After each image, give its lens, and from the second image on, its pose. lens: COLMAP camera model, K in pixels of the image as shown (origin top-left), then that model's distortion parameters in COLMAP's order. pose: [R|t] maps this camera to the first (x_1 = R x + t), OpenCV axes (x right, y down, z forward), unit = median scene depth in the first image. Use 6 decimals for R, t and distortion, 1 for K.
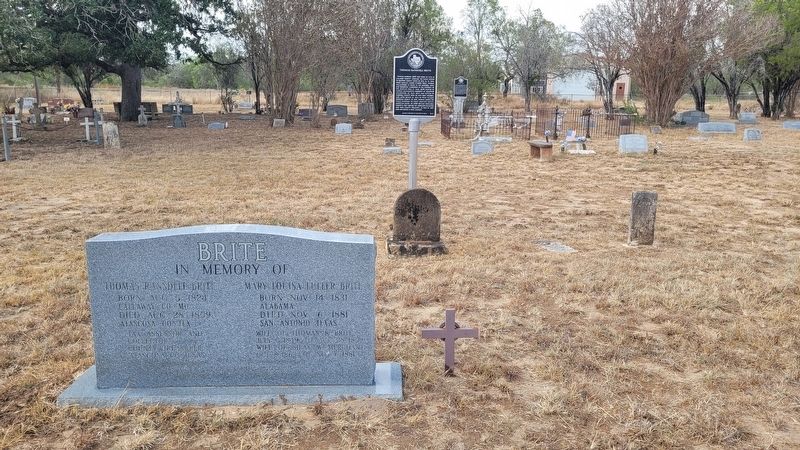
lens RADIAL K [[621.5, 0, 400.4], [0, 621.5, 214.9], [0, 0, 1]] dist [0.050445, -0.009389]
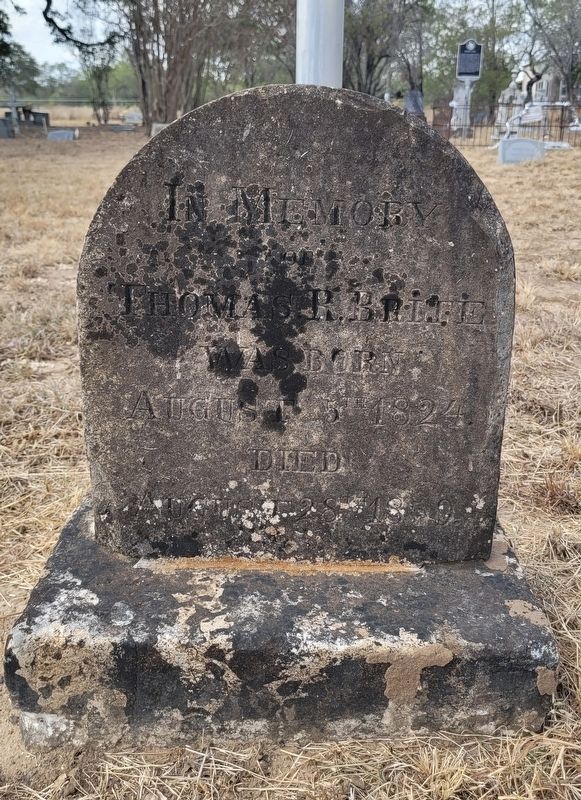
lens RADIAL K [[848.6, 0, 290.5], [0, 848.6, 400.0], [0, 0, 1]] dist [-0.024952, -0.020495]
pose [[0.995977, 0.024887, -0.086088, 0.020502], [-0.012895, 0.990468, 0.137138, -0.005084], [0.088681, -0.135476, 0.986804, 0.449825]]
